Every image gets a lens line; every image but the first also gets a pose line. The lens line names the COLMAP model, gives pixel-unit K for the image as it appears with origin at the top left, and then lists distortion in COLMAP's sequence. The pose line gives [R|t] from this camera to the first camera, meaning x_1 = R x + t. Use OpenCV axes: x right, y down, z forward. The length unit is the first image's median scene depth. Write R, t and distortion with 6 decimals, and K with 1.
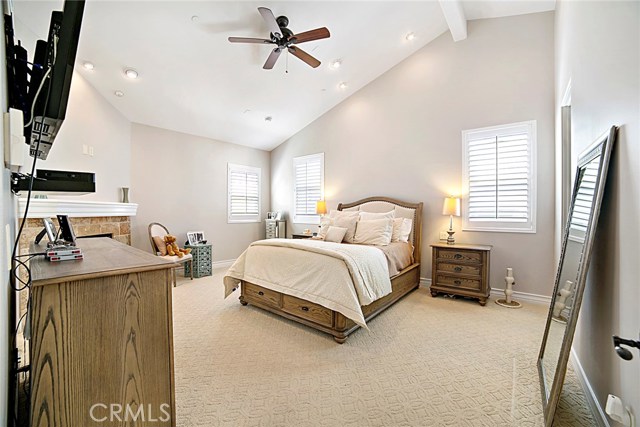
lens RADIAL K [[263.6, 0, 318.1], [0, 263.6, 210.5], [0, 0, 1]] dist [-0.063676, 0.025794]
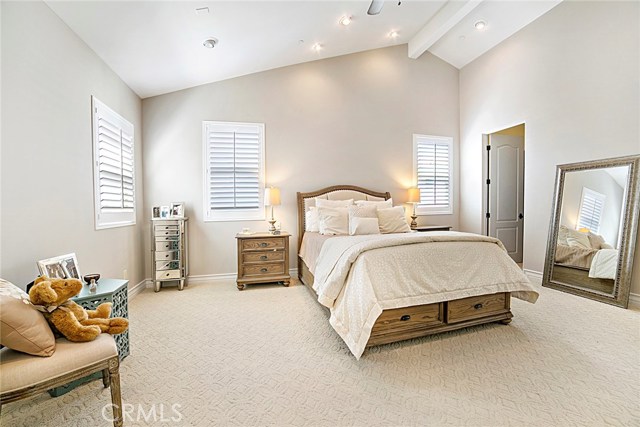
lens RADIAL K [[263.6, 0, 318.1], [0, 263.6, 210.5], [0, 0, 1]] dist [-0.063676, 0.025794]
pose [[0.581249, -0.030789, 0.813143, -0.635597], [0.017456, 0.999526, 0.025369, 0.012851], [-0.813539, -0.000552, 0.581511, 0.567192]]
